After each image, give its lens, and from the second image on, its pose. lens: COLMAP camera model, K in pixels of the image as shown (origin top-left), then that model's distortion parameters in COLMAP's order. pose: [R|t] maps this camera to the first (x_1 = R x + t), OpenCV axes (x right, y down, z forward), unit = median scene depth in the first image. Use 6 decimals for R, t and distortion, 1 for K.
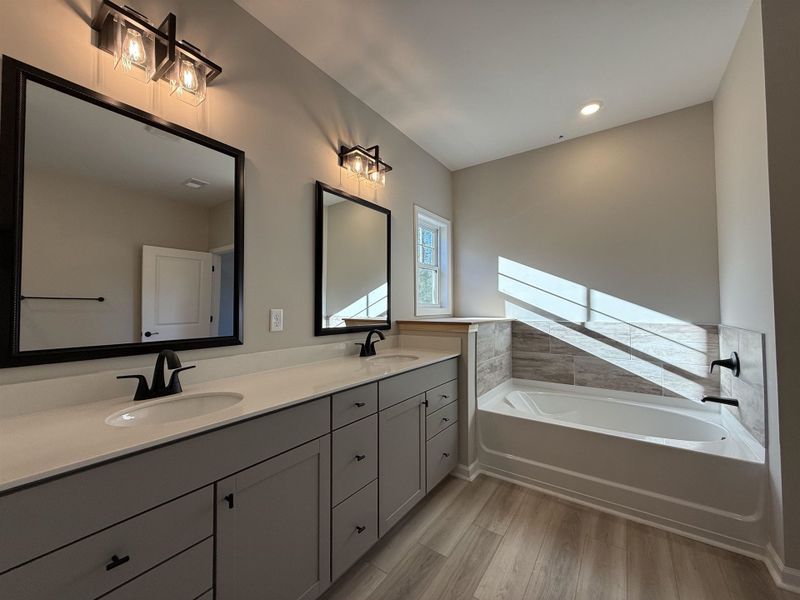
lens RADIAL K [[319.2, 0, 400.0], [0, 319.2, 300.4], [0, 0, 1]] dist [0.009778, 0.000027]
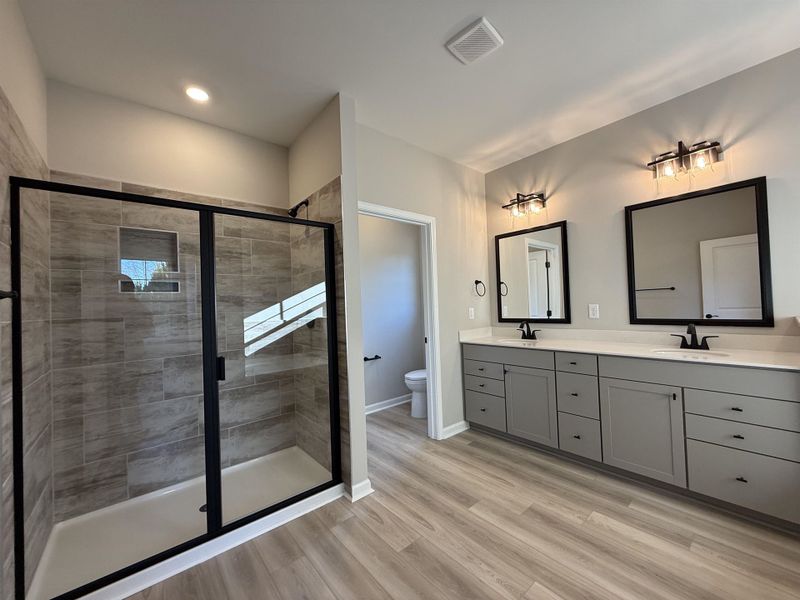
lens RADIAL K [[319.2, 0, 402.1], [0, 319.2, 300.0], [0, 0, 1]] dist [0.009778, 0.000027]
pose [[-0.256398, 0.006845, -0.966547, 1.403246], [0.072986, 0.997257, -0.012298, -0.045560], [0.963812, -0.073698, -0.256194, 0.473540]]
